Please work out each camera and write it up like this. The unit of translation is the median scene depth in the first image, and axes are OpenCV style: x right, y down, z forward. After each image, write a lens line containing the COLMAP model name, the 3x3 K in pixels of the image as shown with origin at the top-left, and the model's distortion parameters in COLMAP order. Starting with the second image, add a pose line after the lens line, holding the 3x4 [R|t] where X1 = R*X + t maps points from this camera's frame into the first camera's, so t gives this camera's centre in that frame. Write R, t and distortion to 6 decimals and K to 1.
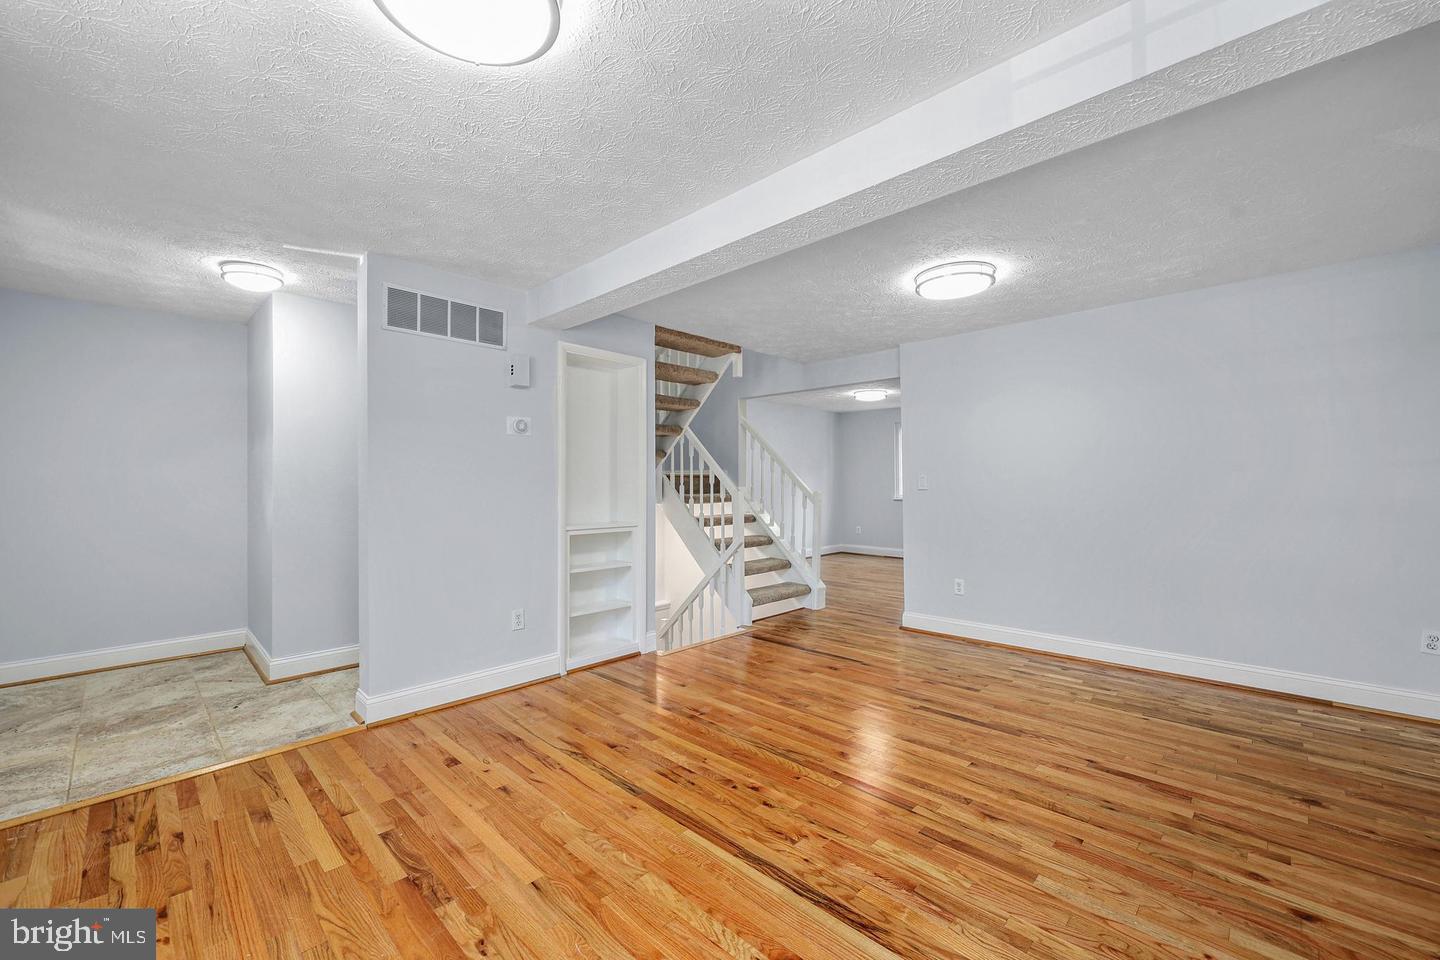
lens RADIAL K [[599.6, 0, 724.6], [0, 599.6, 483.1], [0, 0, 1]] dist [0.002693, 0.000189]
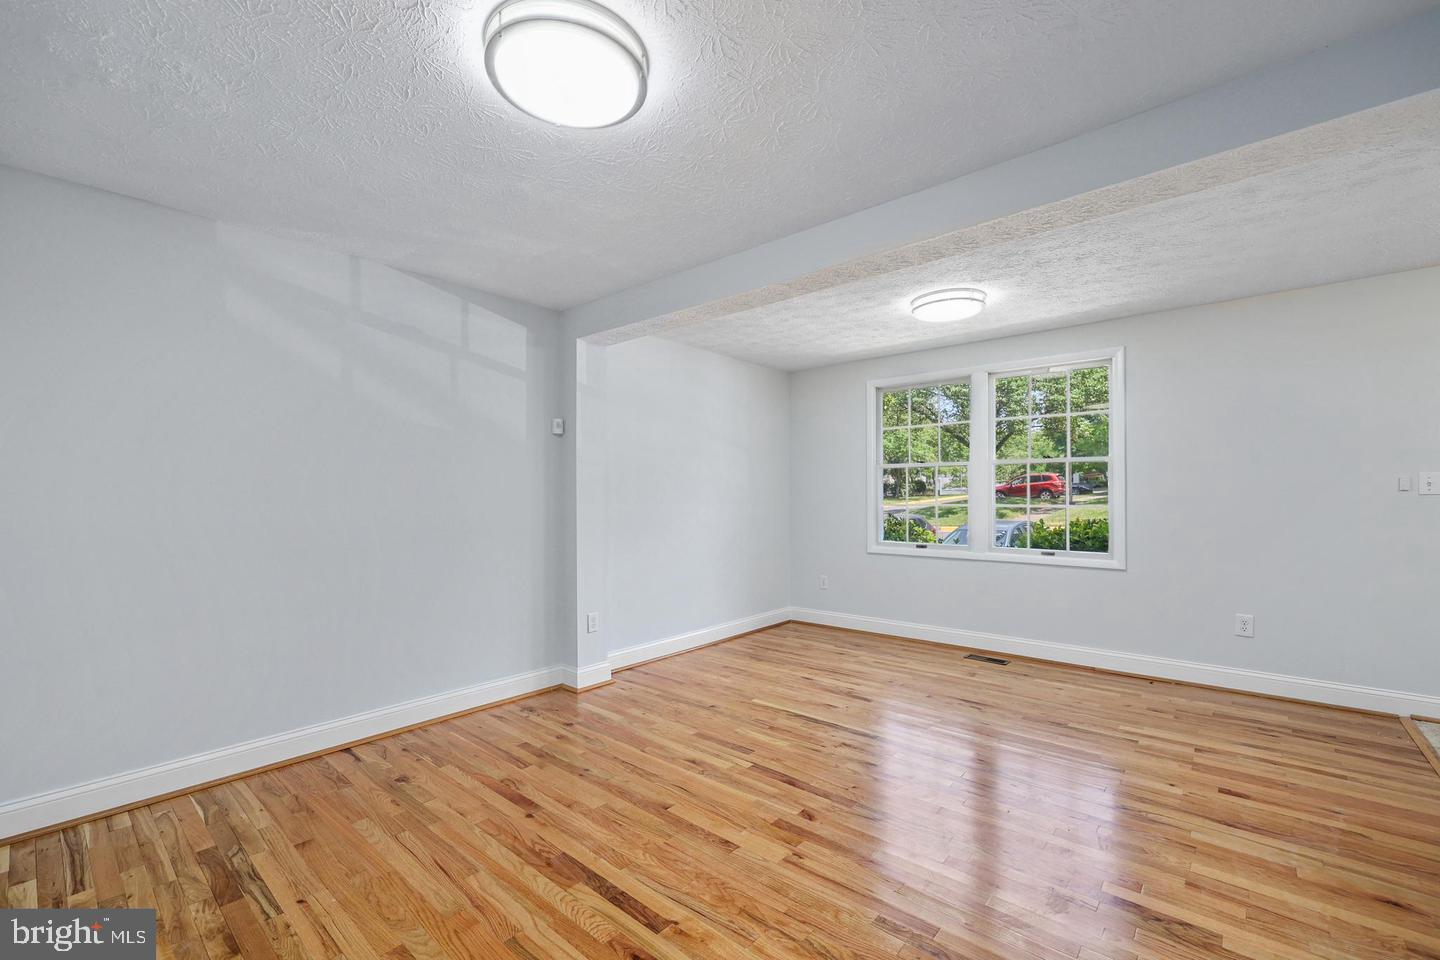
lens RADIAL K [[590.1, 0, 721.9], [0, 590.1, 489.1], [0, 0, 1]] dist [0.001580, 0.000026]
pose [[-0.998856, 0.010517, -0.046651, 0.310714], [0.010819, 0.999922, -0.006228, -0.003297], [0.046582, -0.006726, -0.998892, 1.601059]]
